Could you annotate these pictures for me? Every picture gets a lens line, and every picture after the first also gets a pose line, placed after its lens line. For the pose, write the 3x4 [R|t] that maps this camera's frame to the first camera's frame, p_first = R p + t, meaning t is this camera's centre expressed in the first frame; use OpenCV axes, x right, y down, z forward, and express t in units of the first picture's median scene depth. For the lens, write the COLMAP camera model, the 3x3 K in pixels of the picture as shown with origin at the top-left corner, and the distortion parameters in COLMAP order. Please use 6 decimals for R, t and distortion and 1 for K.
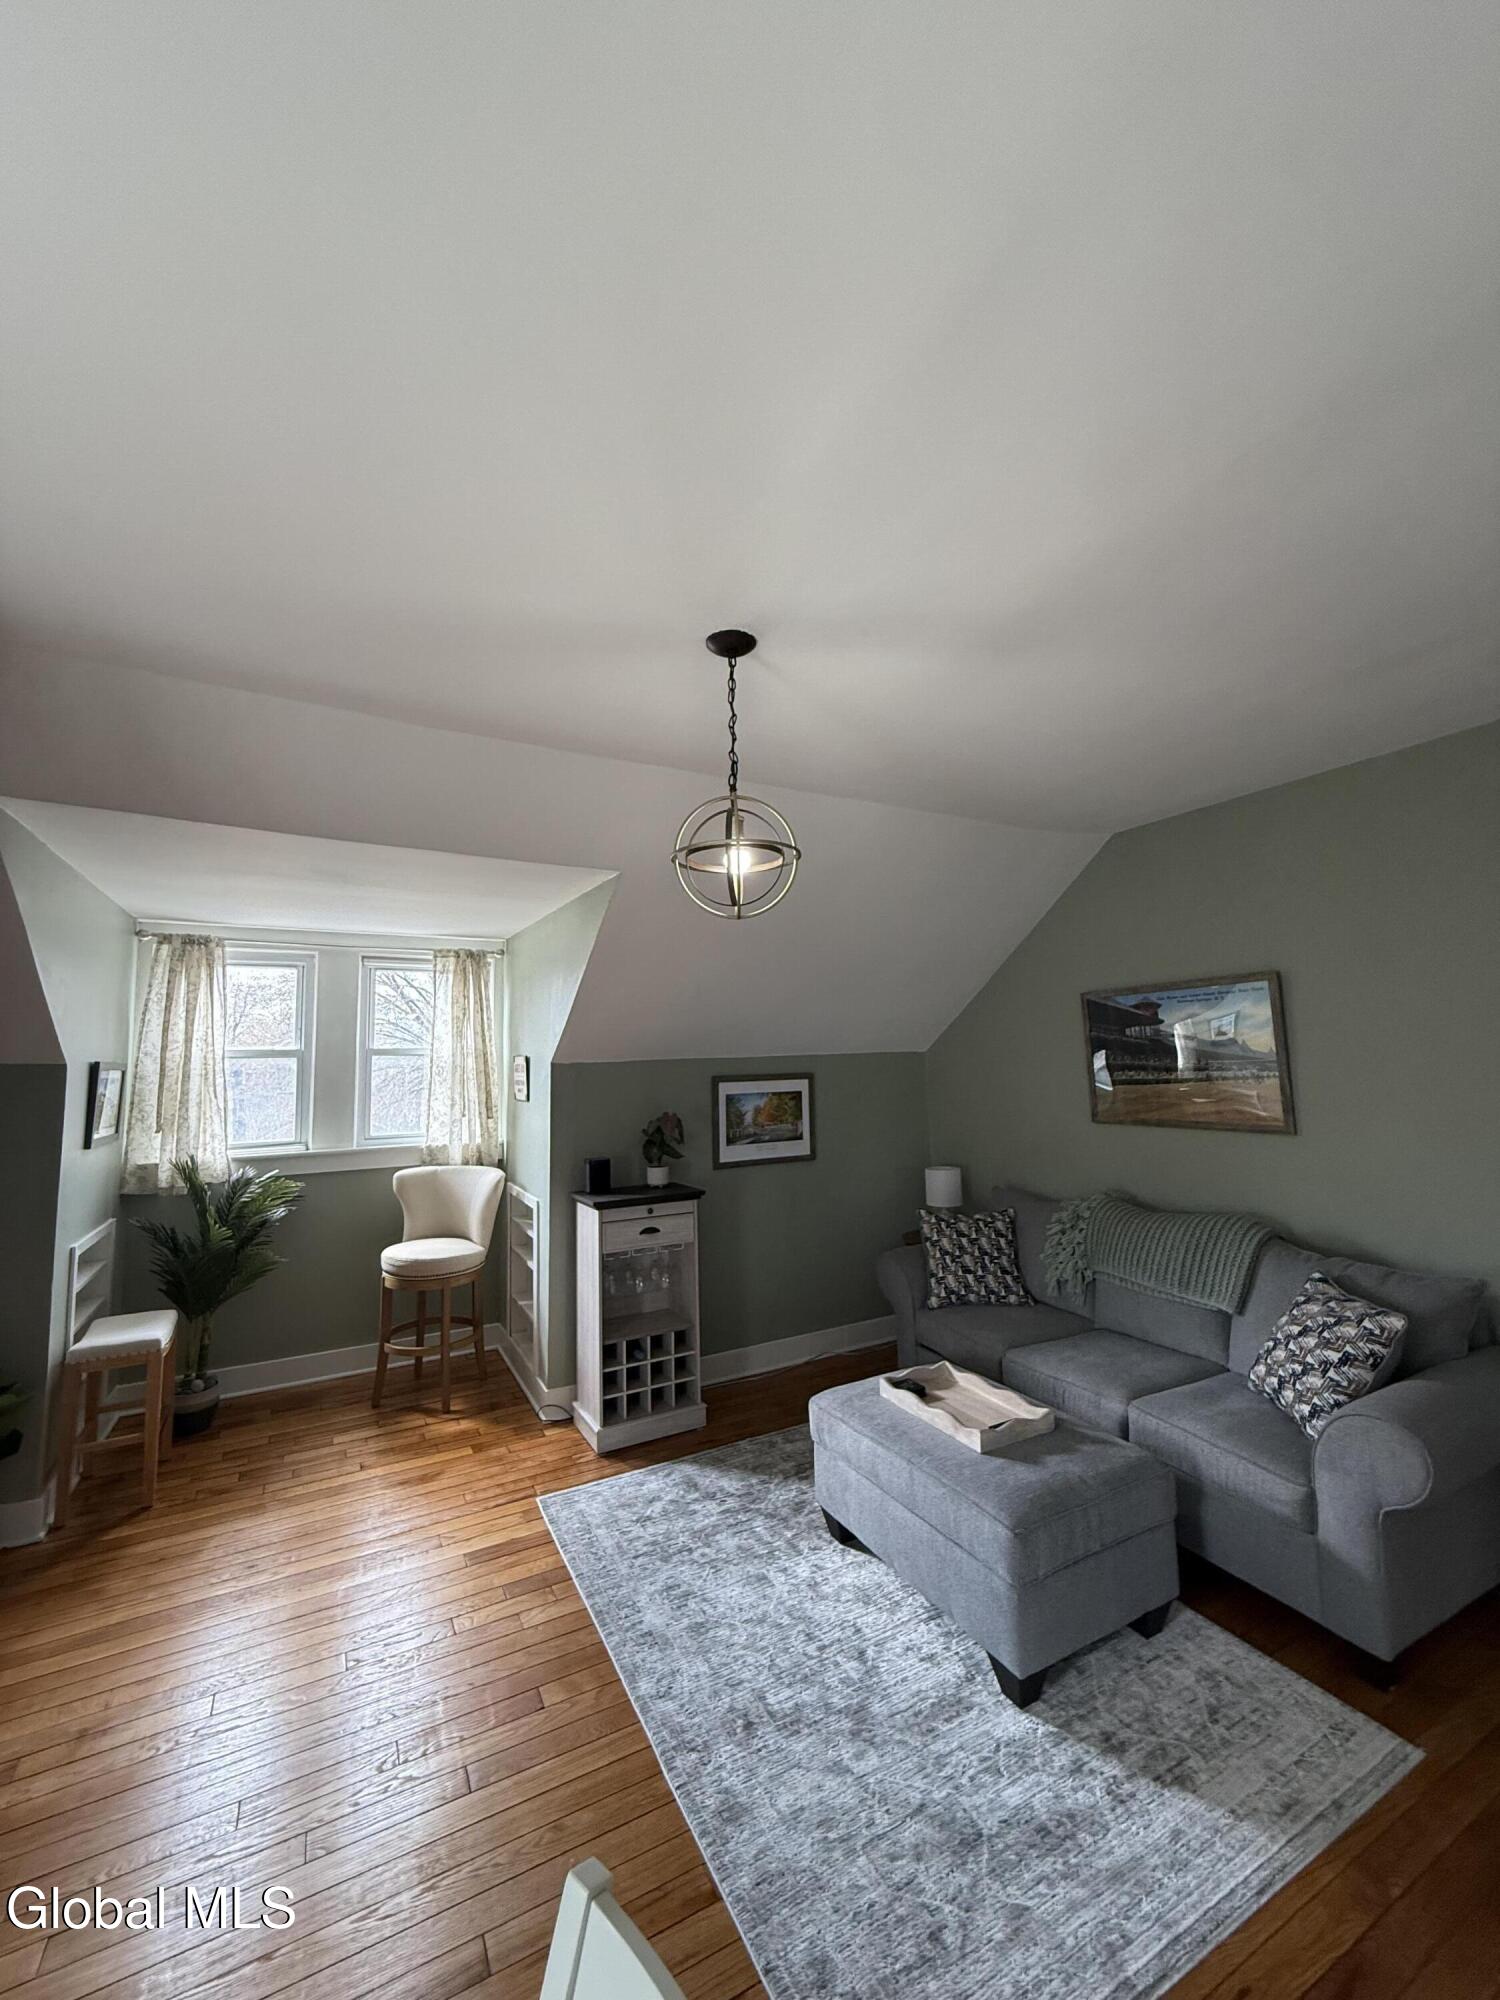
lens RADIAL K [[792.7, 0, 751.3], [0, 792.7, 990.0], [0, 0, 1]] dist [-0.002013, 0.000225]
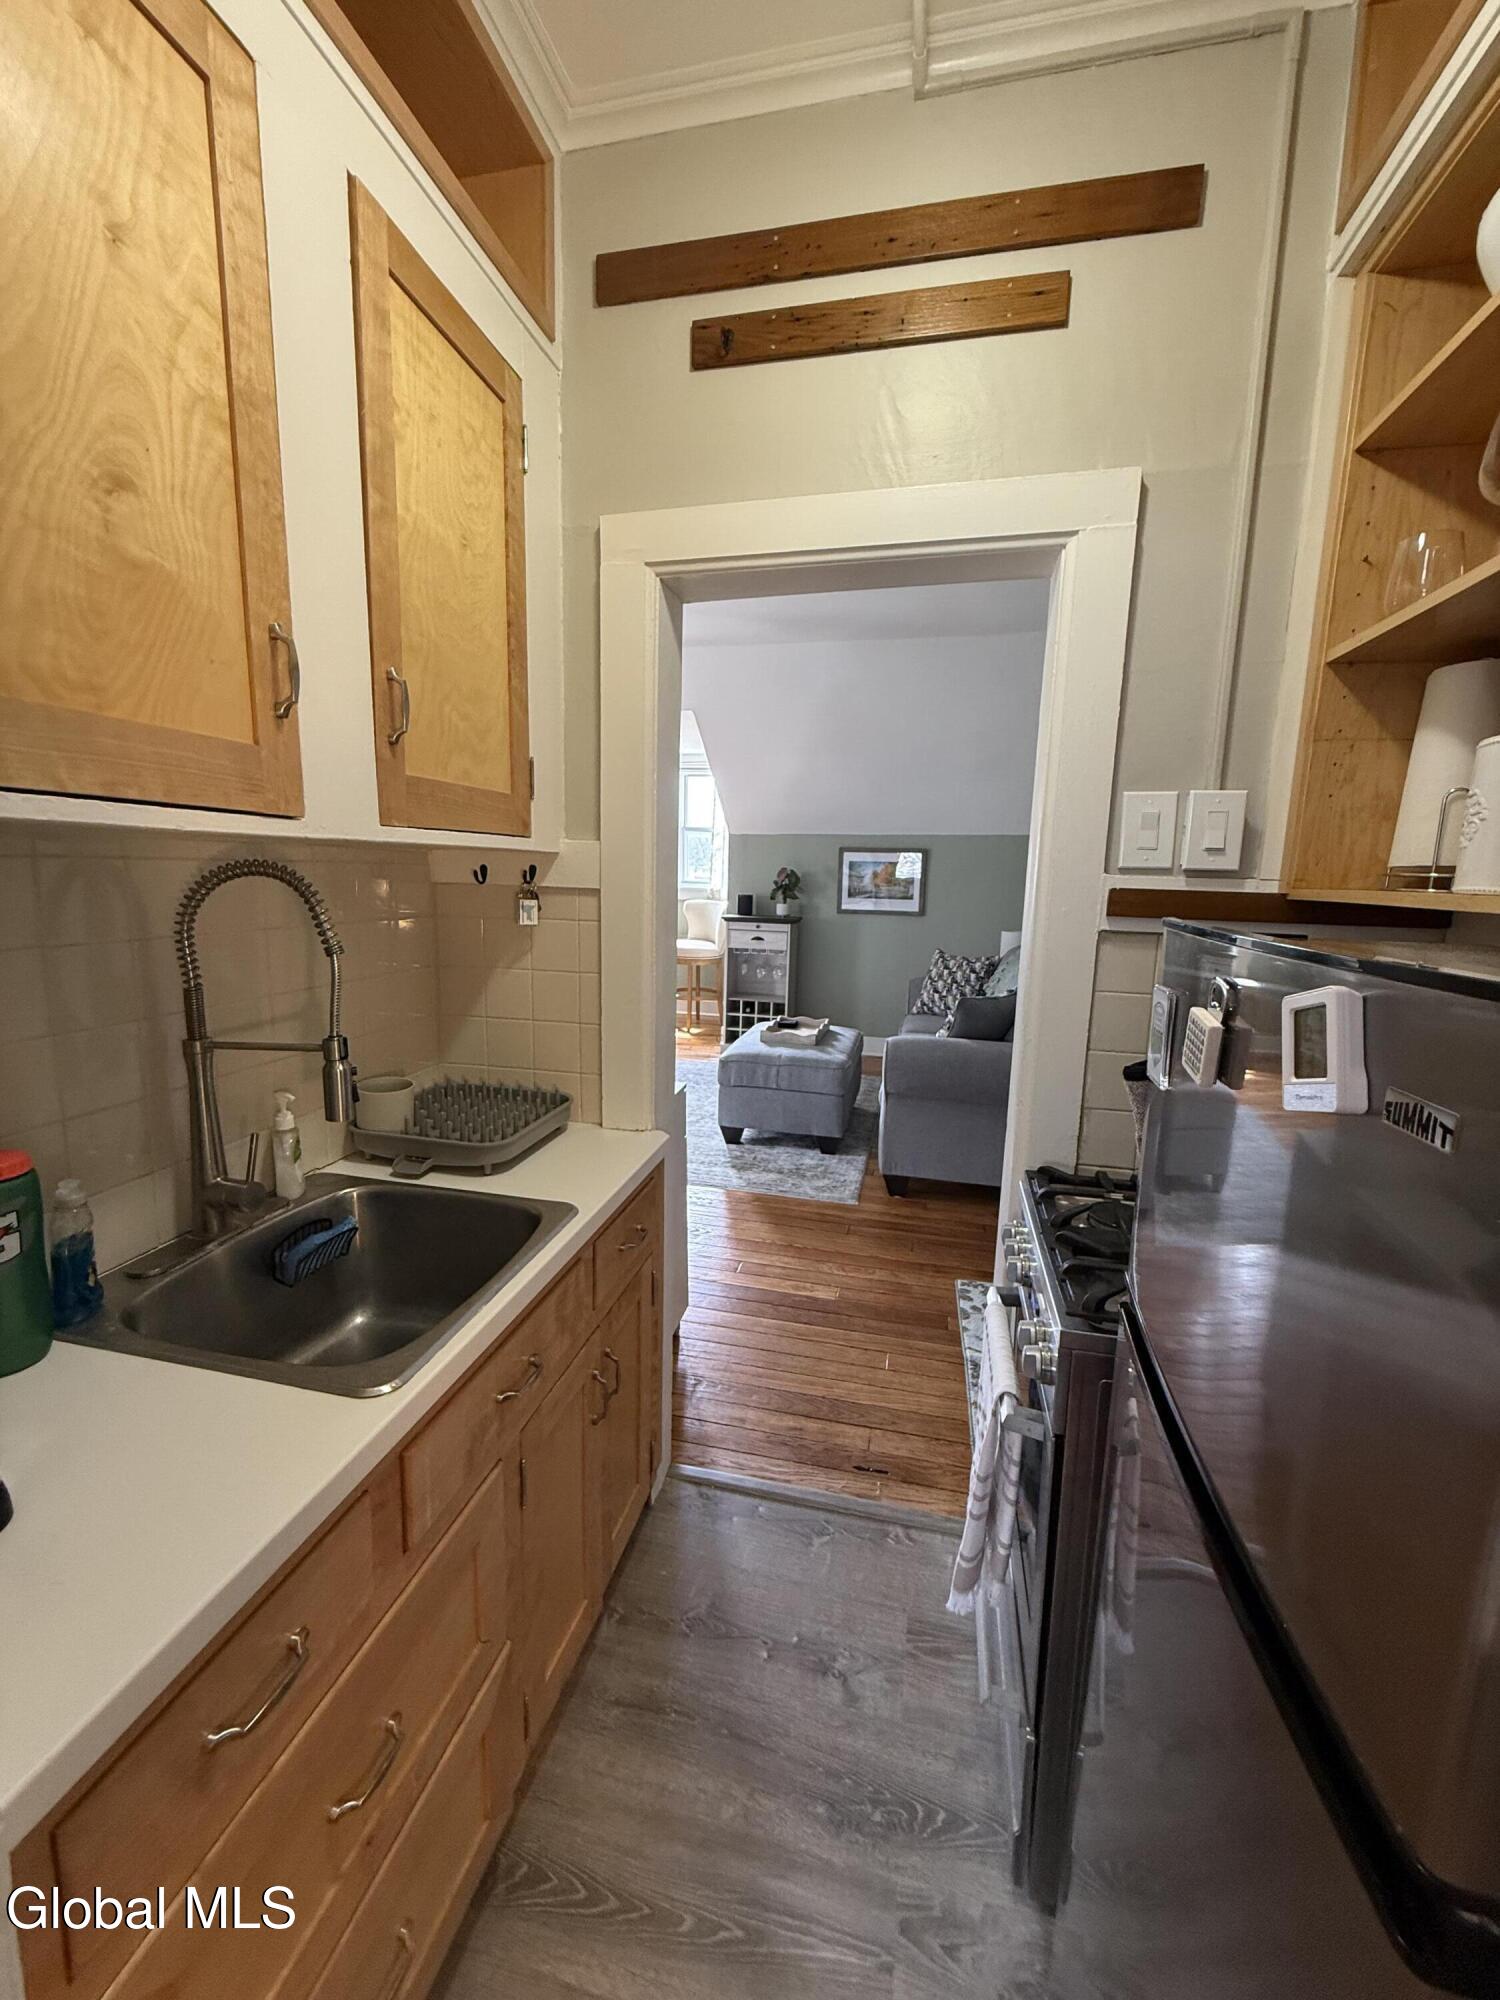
lens RADIAL K [[792.7, 0, 753.8], [0, 792.7, 994.5], [0, 0, 1]] dist [-0.002013, 0.000225]
pose [[0.751580, 0.143565, -0.643830, 0.782153], [0.018687, 0.971003, 0.238334, 0.024266], [0.659378, -0.191159, 0.727103, -0.172620]]
